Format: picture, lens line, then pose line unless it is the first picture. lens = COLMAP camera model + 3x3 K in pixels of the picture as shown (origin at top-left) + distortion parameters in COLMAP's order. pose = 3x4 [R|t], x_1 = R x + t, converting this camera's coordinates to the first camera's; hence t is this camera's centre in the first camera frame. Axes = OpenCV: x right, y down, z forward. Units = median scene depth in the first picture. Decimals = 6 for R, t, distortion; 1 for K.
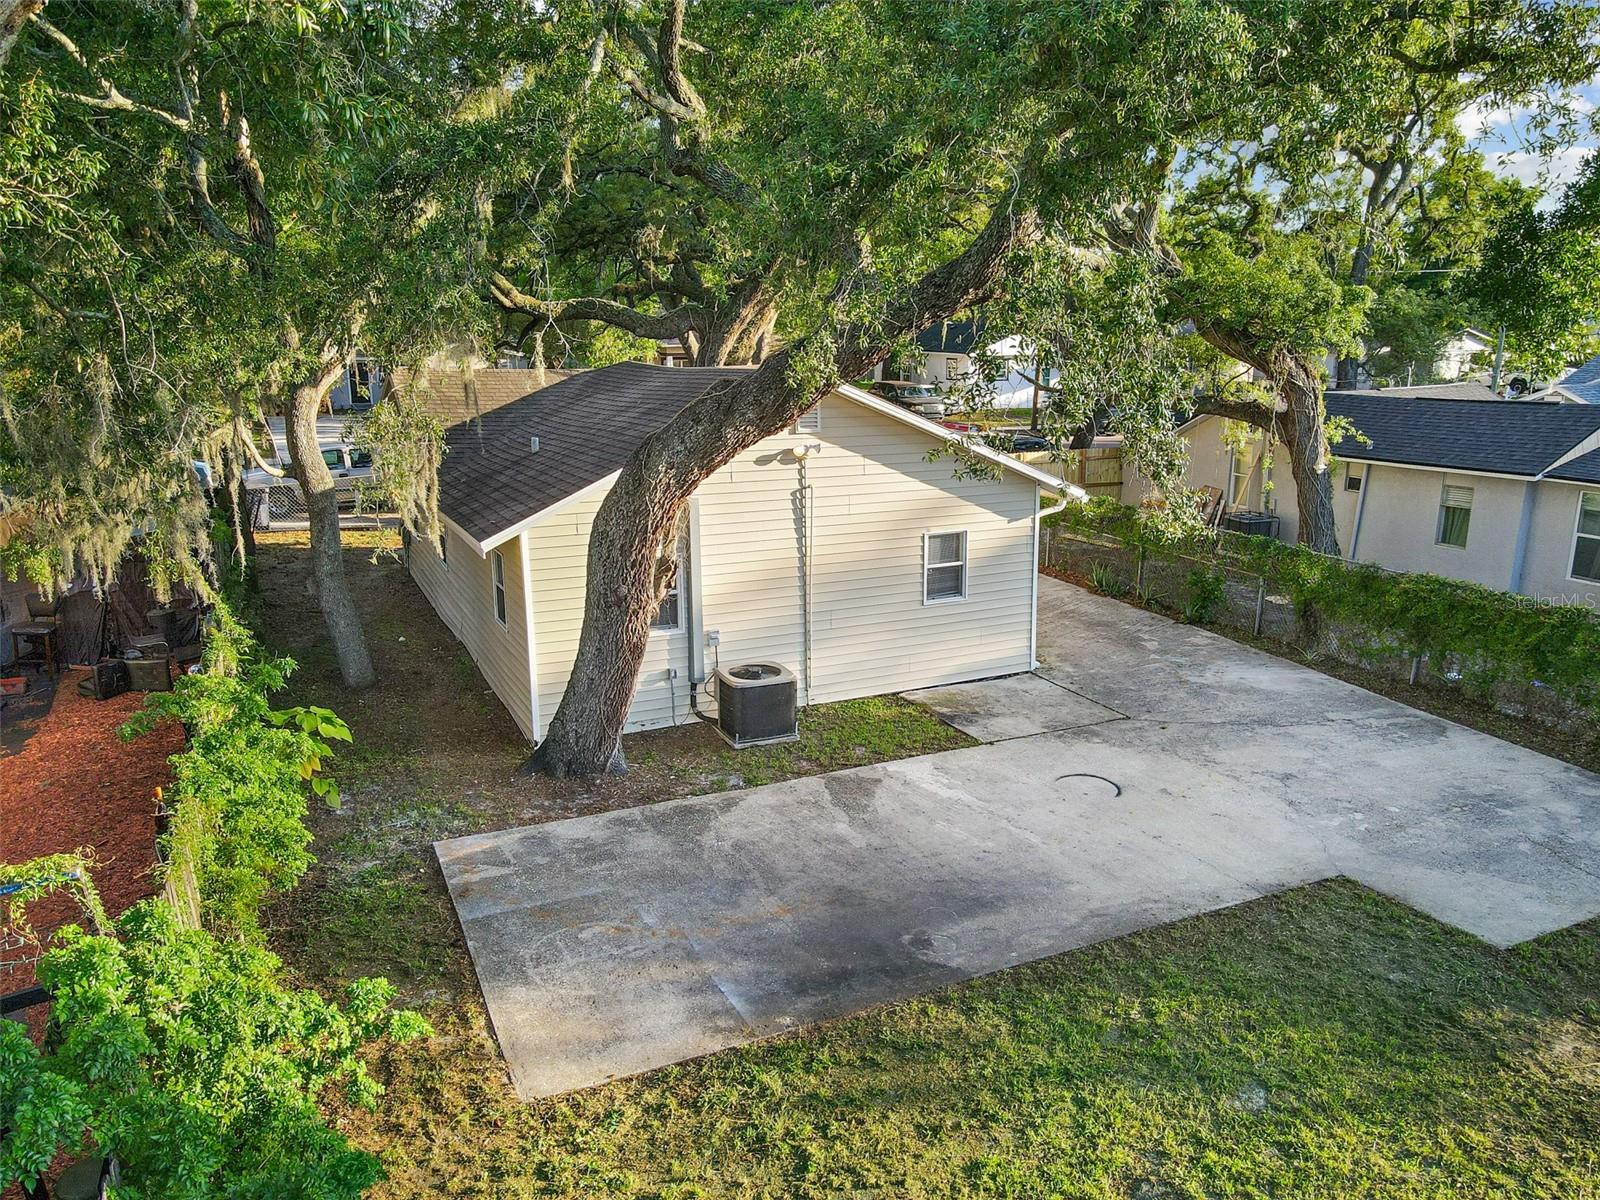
lens RADIAL K [[1178.9, 0, 800.0], [0, 1178.9, 600.0], [0, 0, 1]] dist [0.024901, -0.000431]
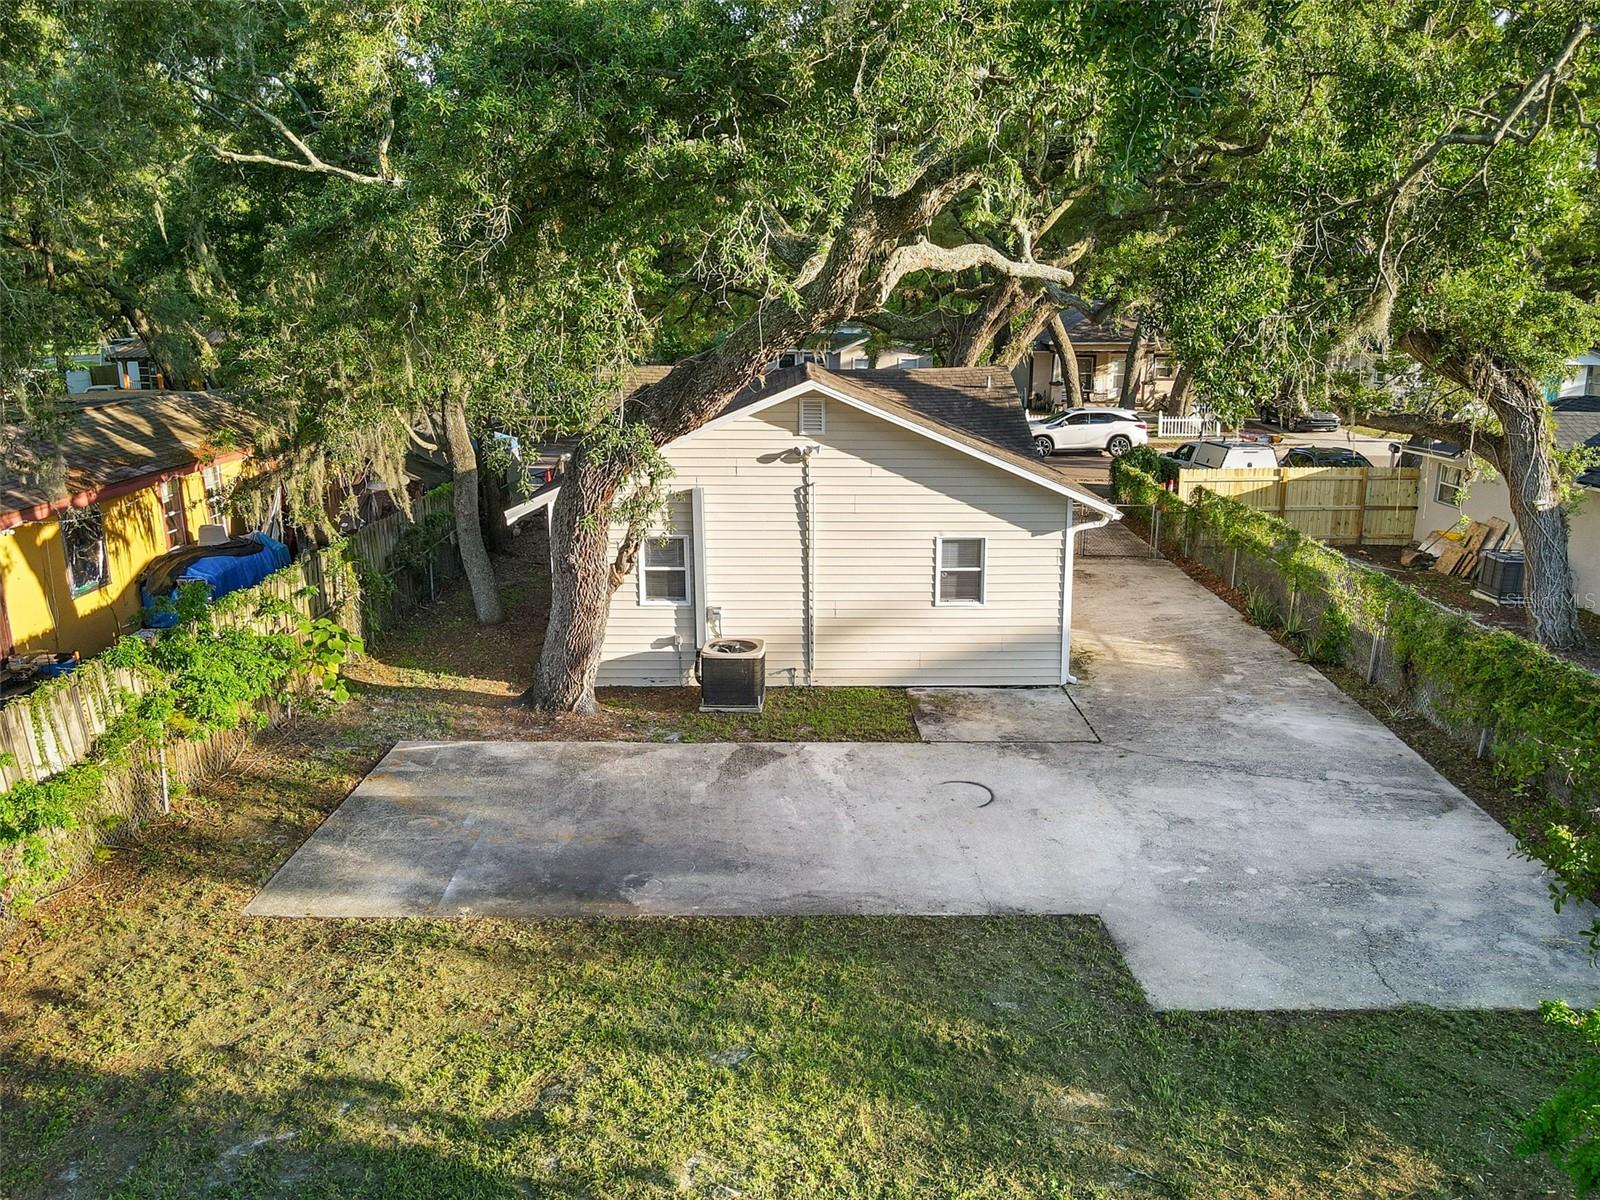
lens RADIAL K [[1166.7, 0, 800.0], [0, 1166.7, 600.0], [0, 0, 1]] dist [0.025097, 0.000168]
pose [[0.905774, 0.103949, -0.410813, 0.455098], [-0.100501, 0.994483, 0.030048, -0.021640], [0.411670, 0.014071, 0.911224, 0.018114]]
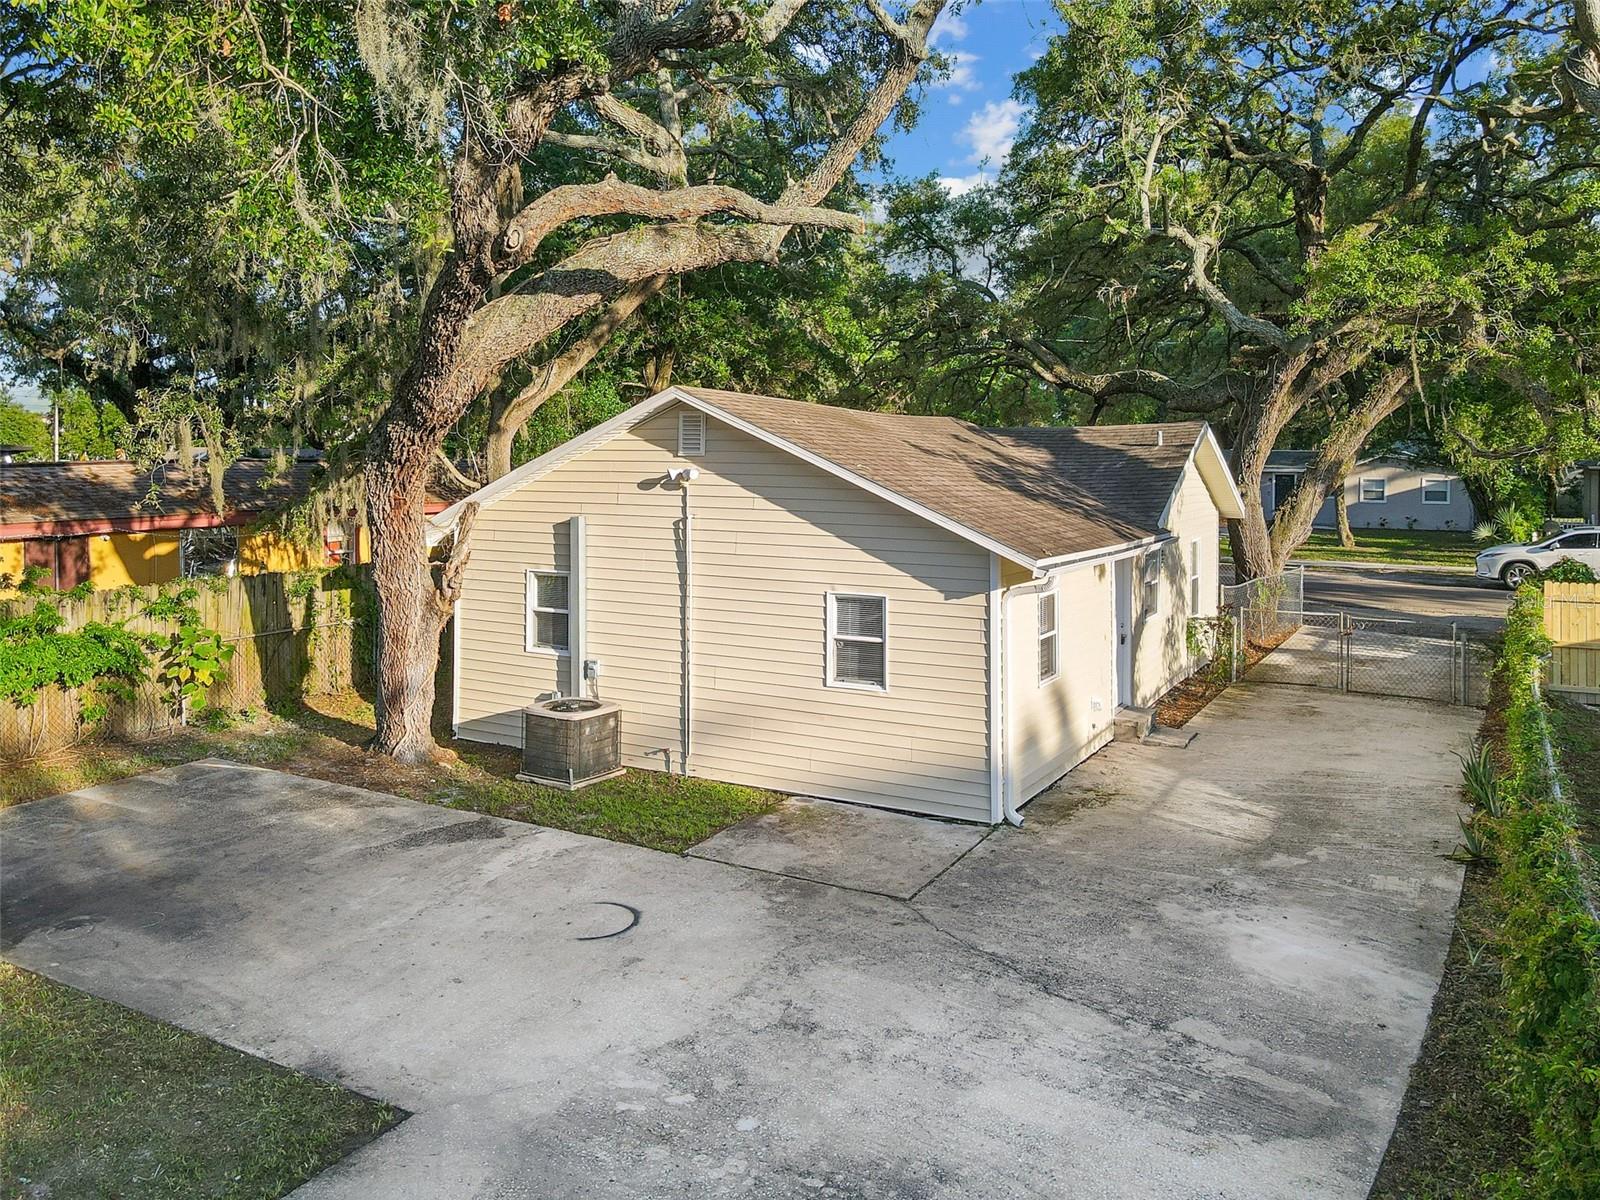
lens RADIAL K [[1205.3, 0, 800.6], [0, 1205.3, 474.5], [0, 0, 1]] dist [0.005743, 0.008592]
pose [[0.573218, 0.016062, -0.819246, 0.803069], [-0.196115, 0.973439, -0.118135, -0.036726], [0.795588, 0.228383, 0.561142, 0.558725]]
